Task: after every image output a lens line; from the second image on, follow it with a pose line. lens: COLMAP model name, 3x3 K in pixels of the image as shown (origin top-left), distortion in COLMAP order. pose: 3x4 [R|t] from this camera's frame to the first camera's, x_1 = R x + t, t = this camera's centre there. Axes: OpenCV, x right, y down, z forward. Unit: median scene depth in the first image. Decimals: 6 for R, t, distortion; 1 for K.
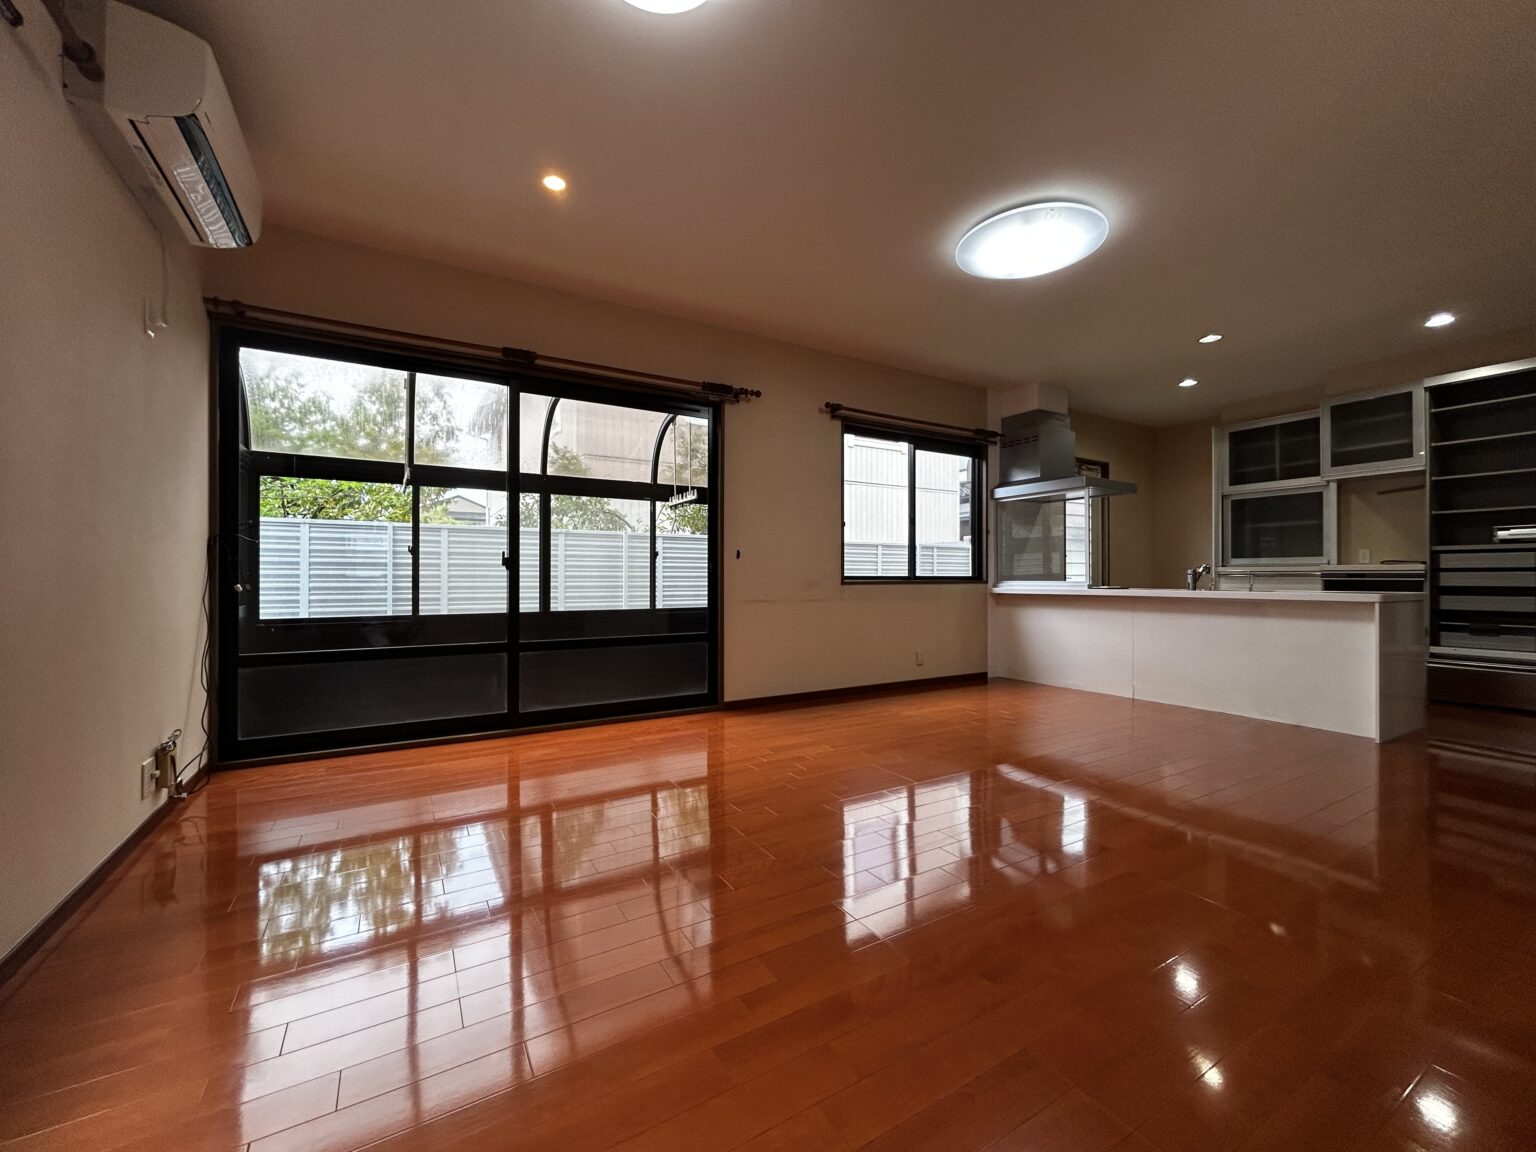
lens RADIAL K [[614.0, 0, 759.0], [0, 614.0, 572.4], [0, 0, 1]] dist [-0.003722, -0.000155]
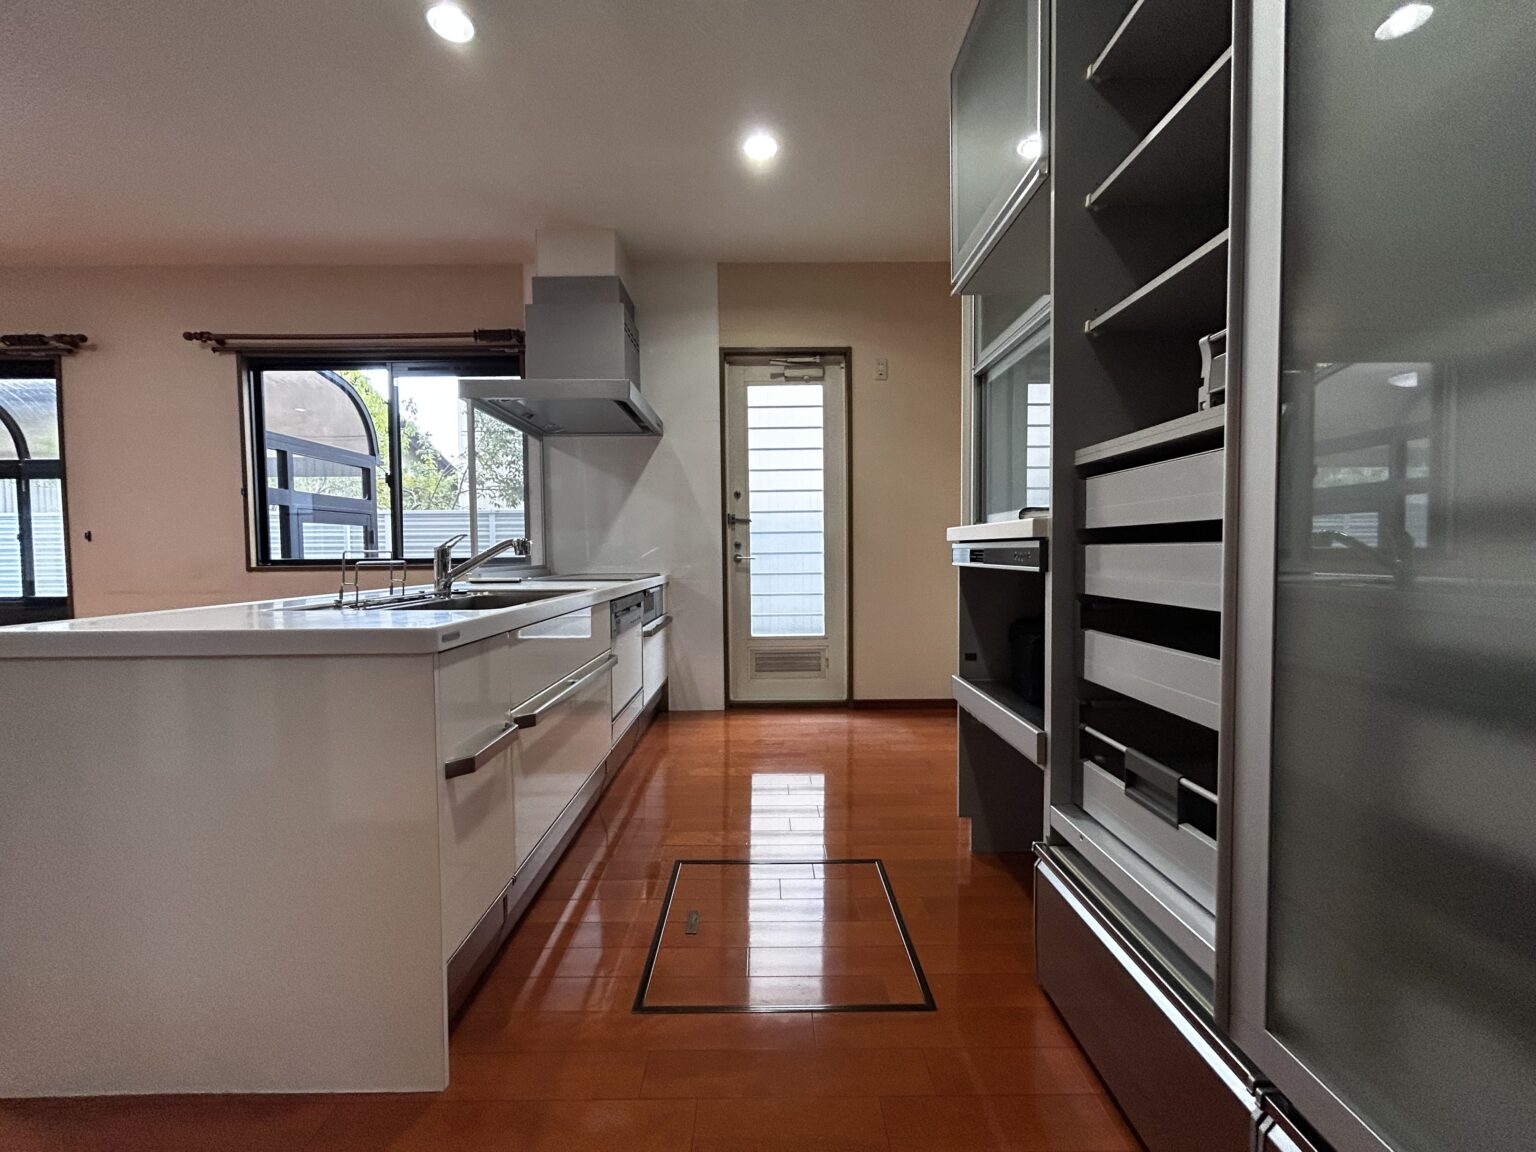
lens RADIAL K [[614.0, 0, 772.2], [0, 614.0, 575.2], [0, 0, 1]] dist [-0.003722, -0.000155]
pose [[0.867736, 0.010685, -0.496910, 1.129870], [0.012133, 0.999016, 0.042670, 0.000070], [0.496877, -0.043055, 0.866752, 0.696363]]
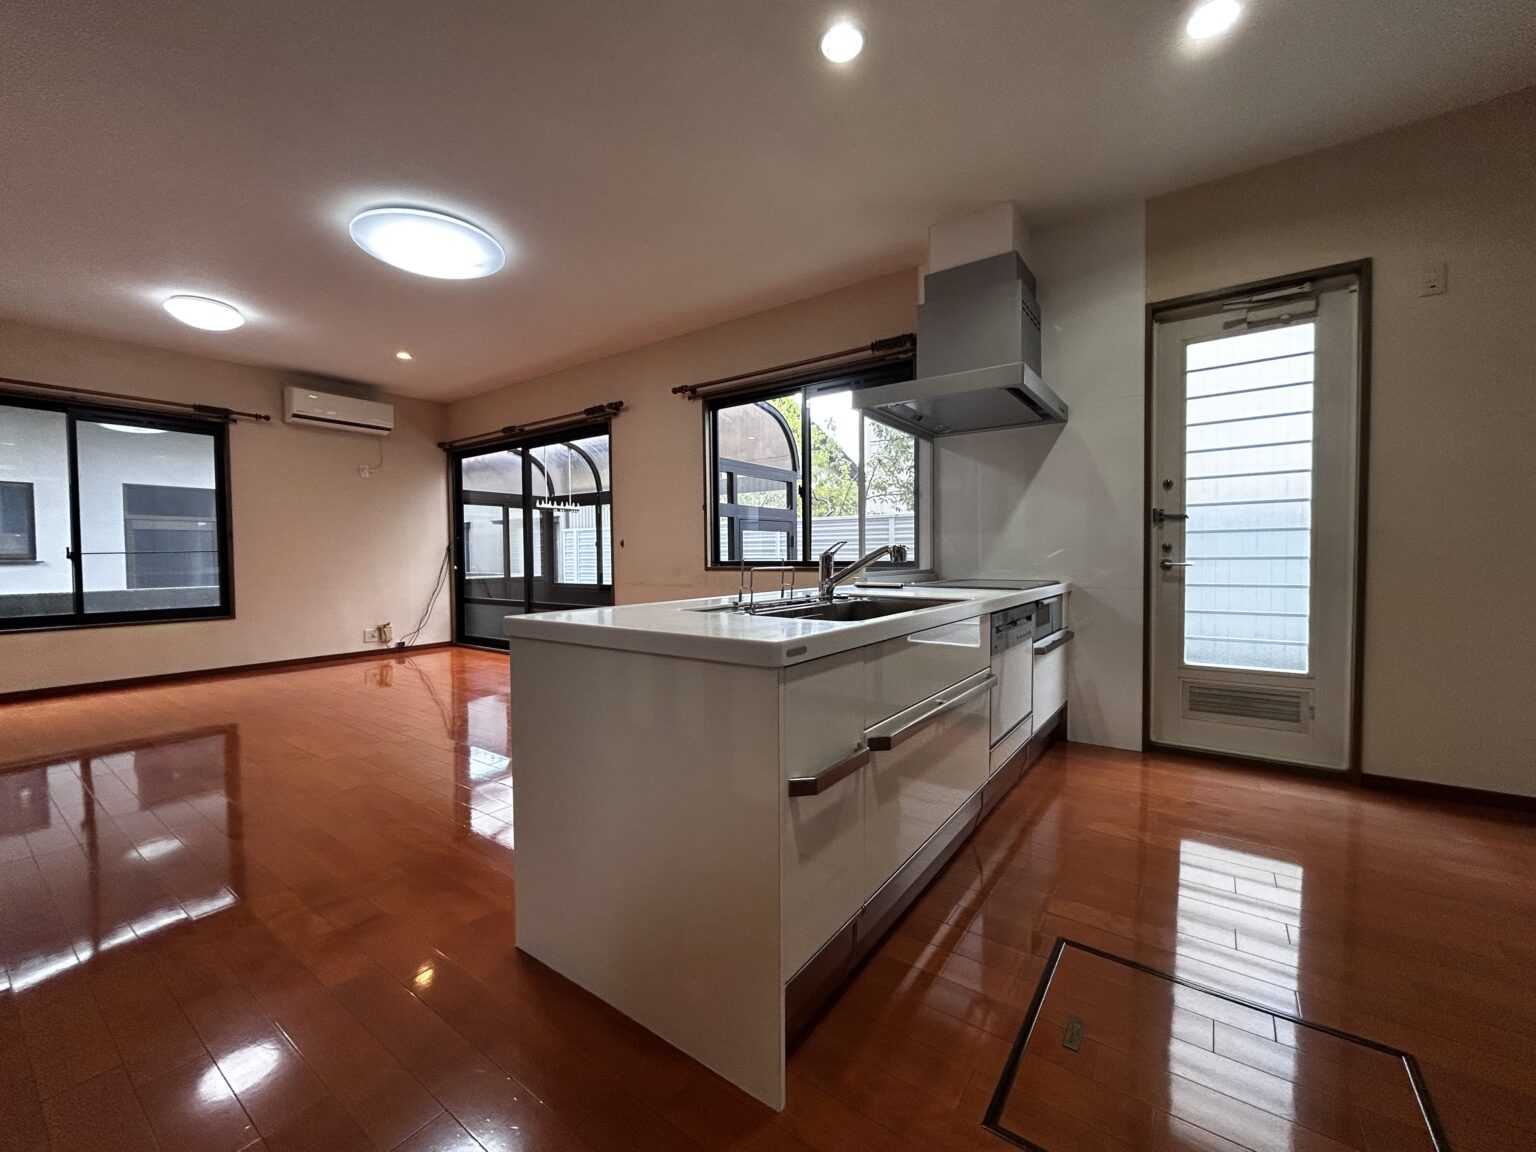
lens RADIAL K [[614.0, 0, 770.2], [0, 614.0, 574.3], [0, 0, 1]] dist [-0.003722, -0.000155]
pose [[0.400518, 0.025539, -0.915933, 1.108415], [0.011553, 0.999391, 0.032919, -0.004255], [0.916216, -0.023767, 0.399979, 0.742028]]
